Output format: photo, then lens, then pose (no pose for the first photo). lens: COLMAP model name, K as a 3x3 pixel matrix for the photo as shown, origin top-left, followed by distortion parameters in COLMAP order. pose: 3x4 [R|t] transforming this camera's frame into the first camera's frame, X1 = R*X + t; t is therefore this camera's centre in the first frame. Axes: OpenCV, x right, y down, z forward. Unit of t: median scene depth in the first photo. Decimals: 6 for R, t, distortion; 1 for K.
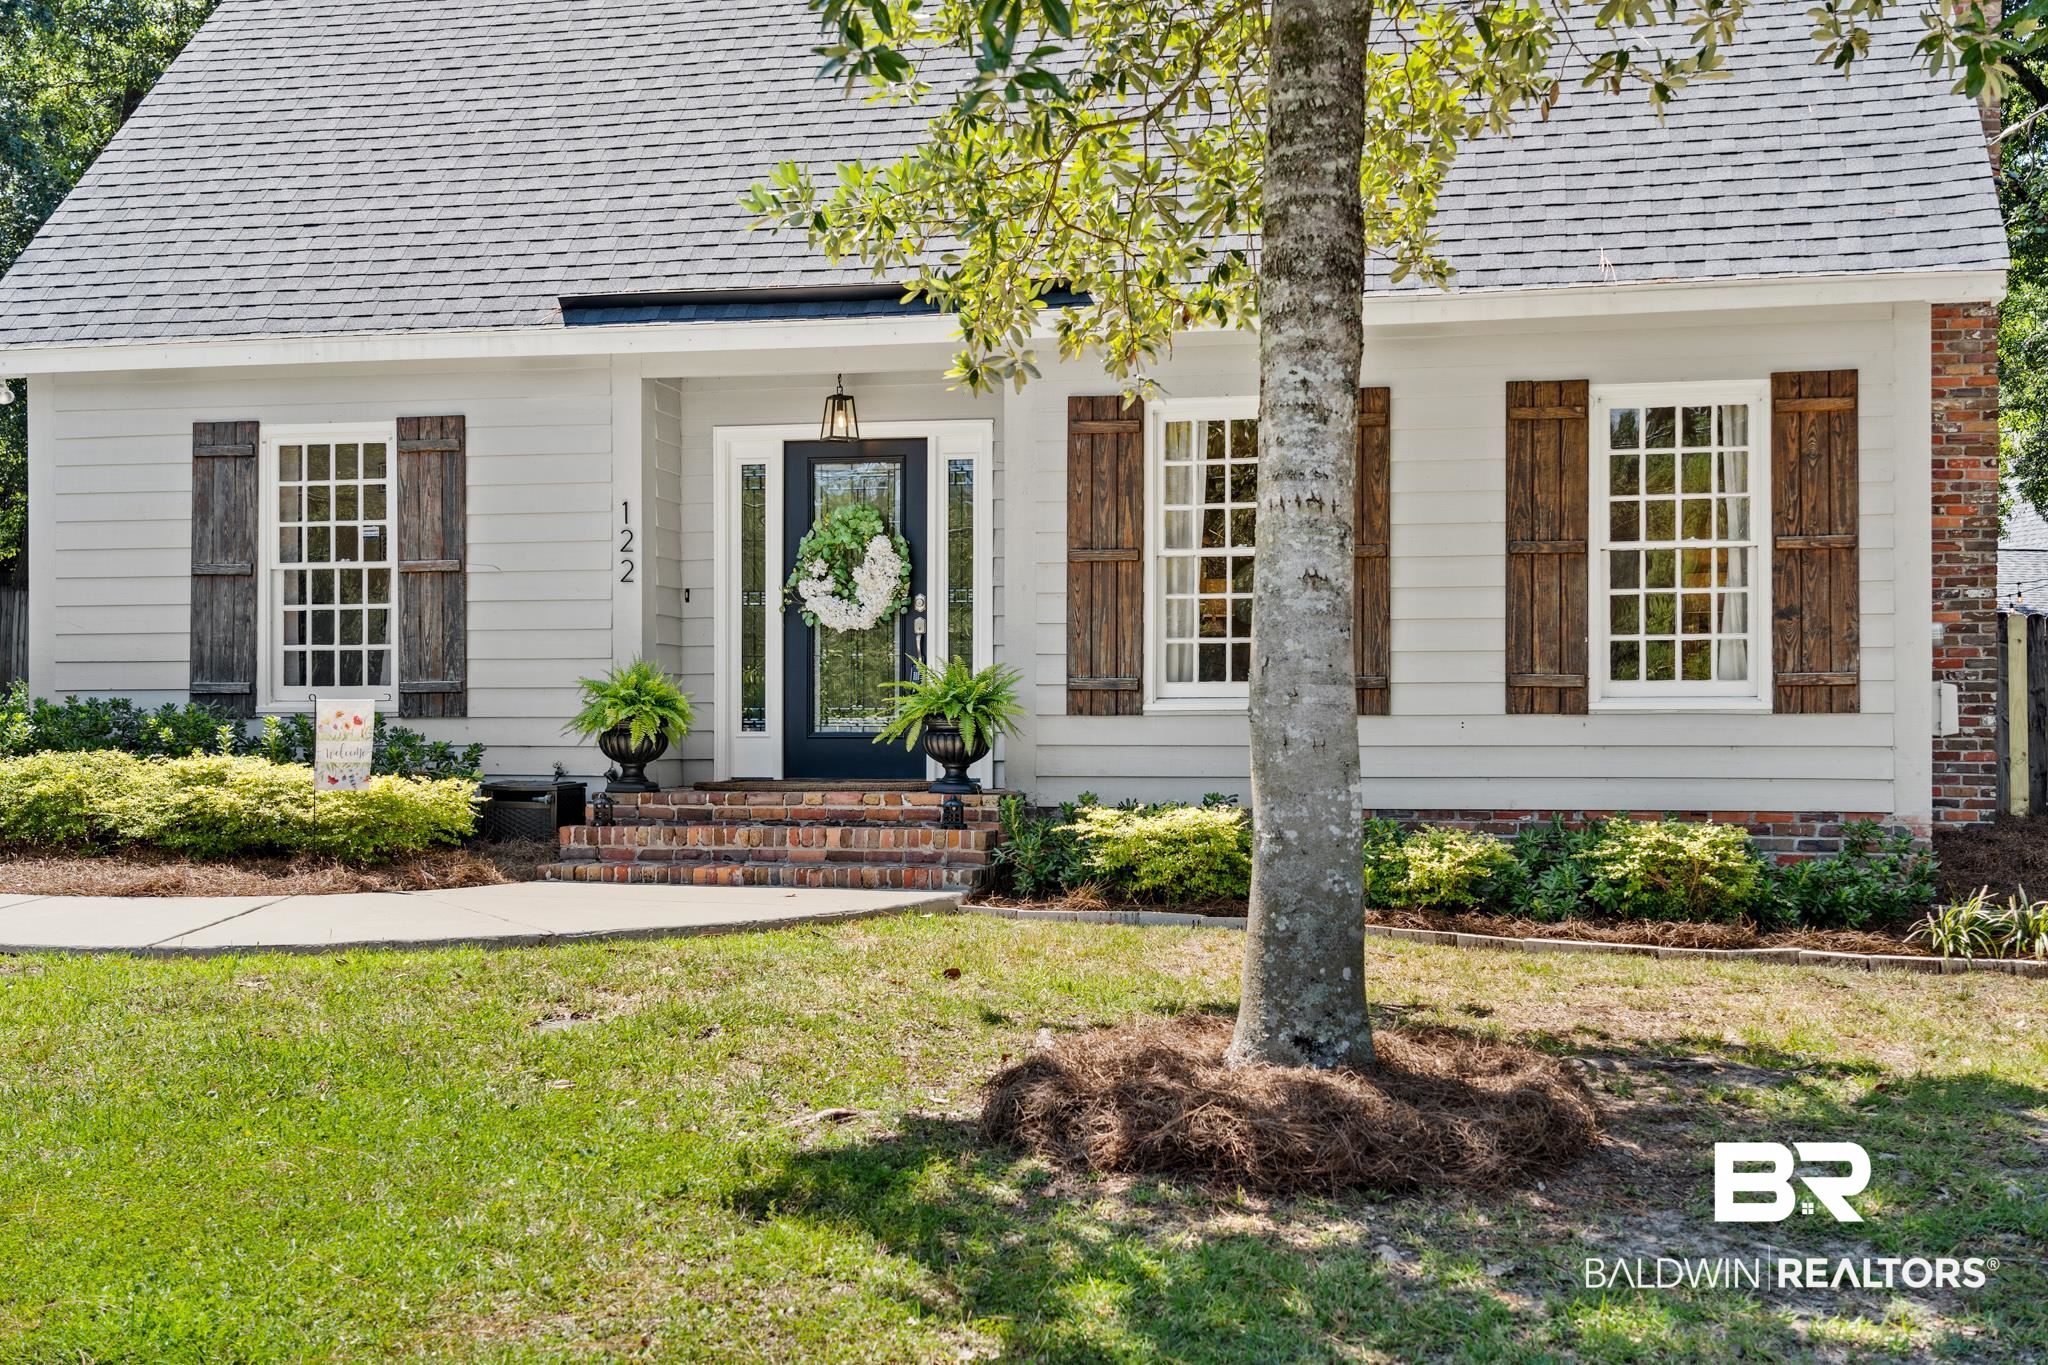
lens RADIAL K [[2209.8, 0, 1090.5], [0, 2209.8, 711.4], [0, 0, 1]] dist [0.040961, -0.008856]
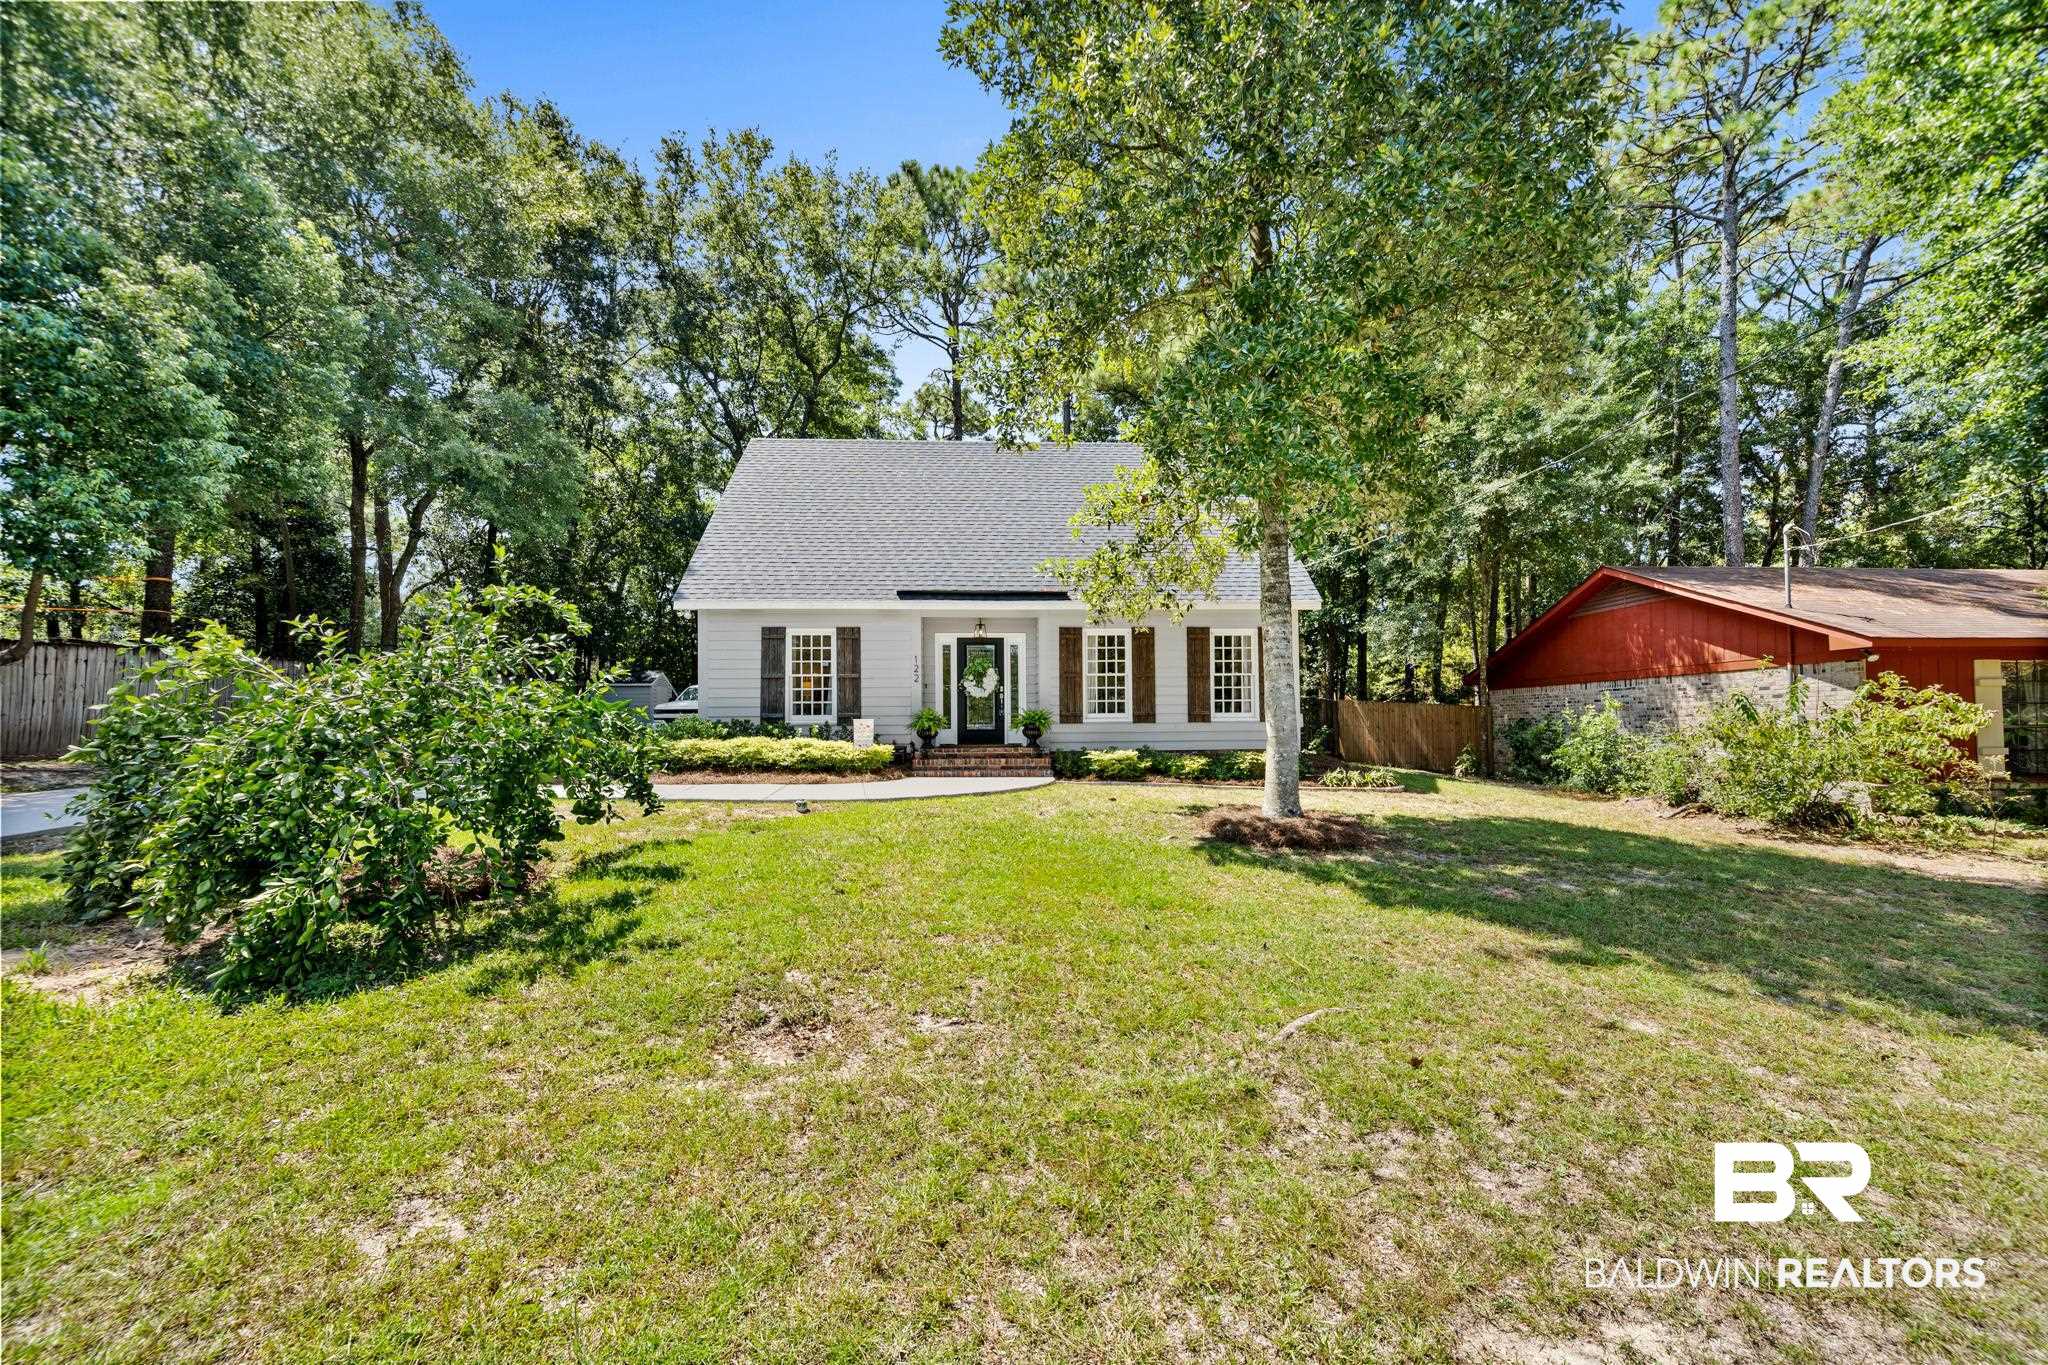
lens RADIAL K [[712.7, 0, 1035.9], [0, 712.7, 712.0], [0, 0, 1]] dist [-0.000156, -0.000003]
pose [[0.966454, -0.001024, 0.256839, -0.306003], [0.004805, 0.999889, -0.014094, -0.000474], [-0.256796, 0.014855, 0.966352, -0.019219]]
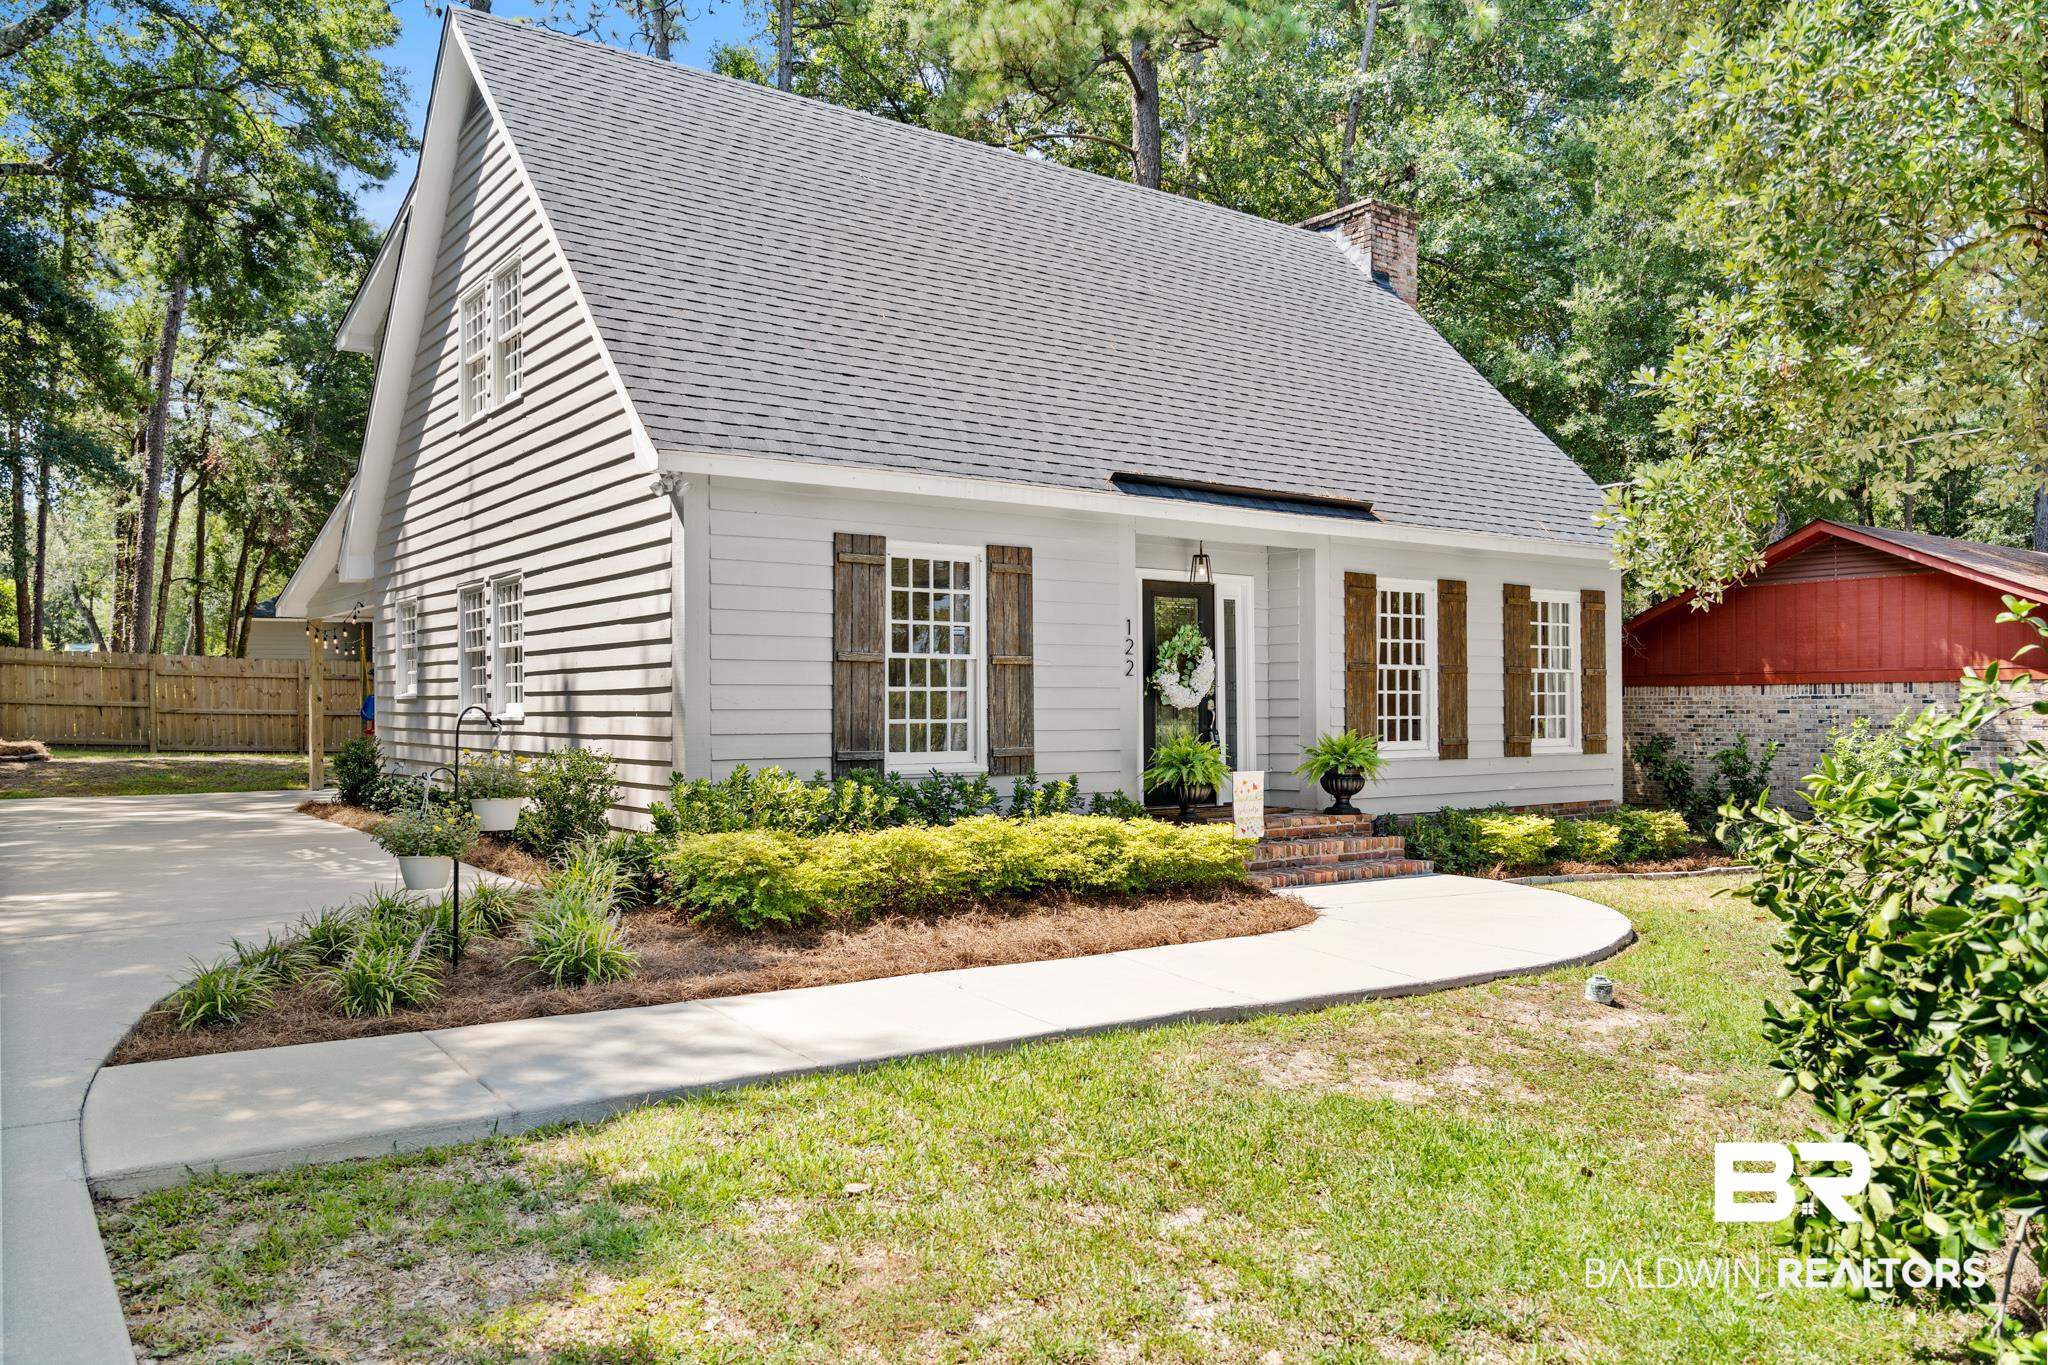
lens RADIAL K [[1448.9, 0, 1013.4], [0, 1448.9, 687.6], [0, 0, 1]] dist [-0.004062, -0.003337]
pose [[0.682363, 0.010217, 0.730942, -0.941803], [-0.002682, 0.999931, -0.011473, -0.040105], [-0.731009, 0.005869, 0.682343, 0.421546]]
